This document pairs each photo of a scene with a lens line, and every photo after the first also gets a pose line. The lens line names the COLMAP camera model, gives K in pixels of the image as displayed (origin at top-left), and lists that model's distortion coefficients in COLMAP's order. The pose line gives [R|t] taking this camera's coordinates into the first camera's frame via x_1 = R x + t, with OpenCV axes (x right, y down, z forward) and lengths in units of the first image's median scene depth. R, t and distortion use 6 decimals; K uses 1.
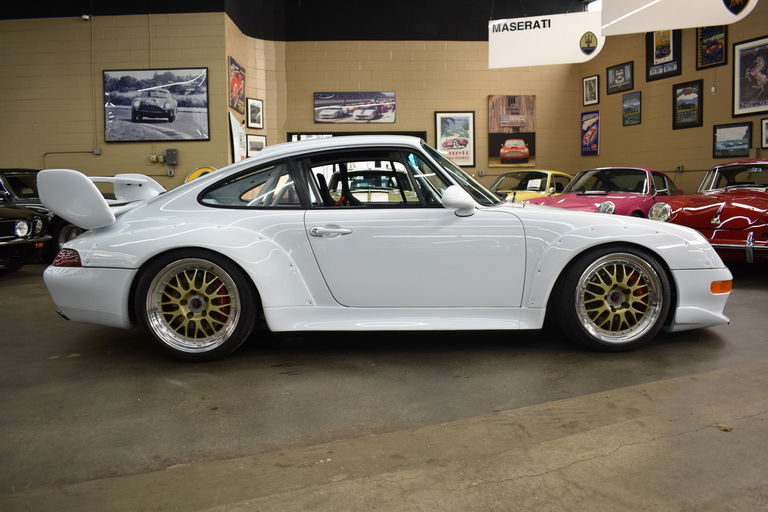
lens RADIAL K [[592.9, 0, 384.1], [0, 592.9, 260.8], [0, 0, 1]] dist [-0.091896, 0.014357]
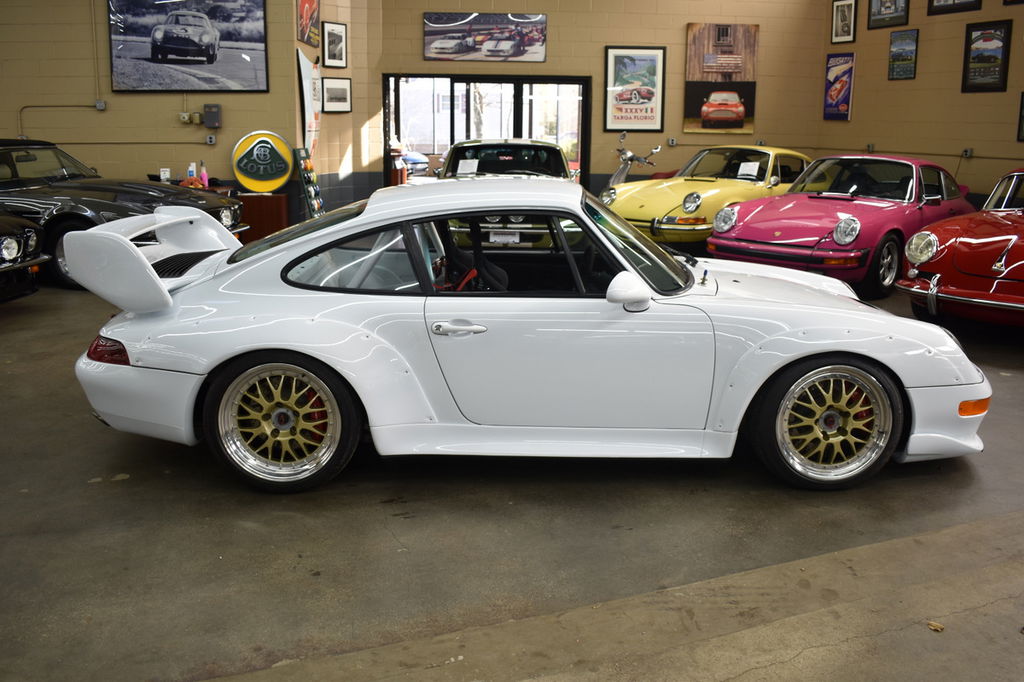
lens RADIAL K [[907.0, 0, 513.9], [0, 907.0, 332.8], [0, 0, 1]] dist [-0.083143, 0.015136]
pose [[0.999668, 0.025237, -0.005180, -0.013064], [-0.024475, 0.993067, 0.114973, -0.173249], [0.008046, -0.114808, 0.993355, -0.151193]]
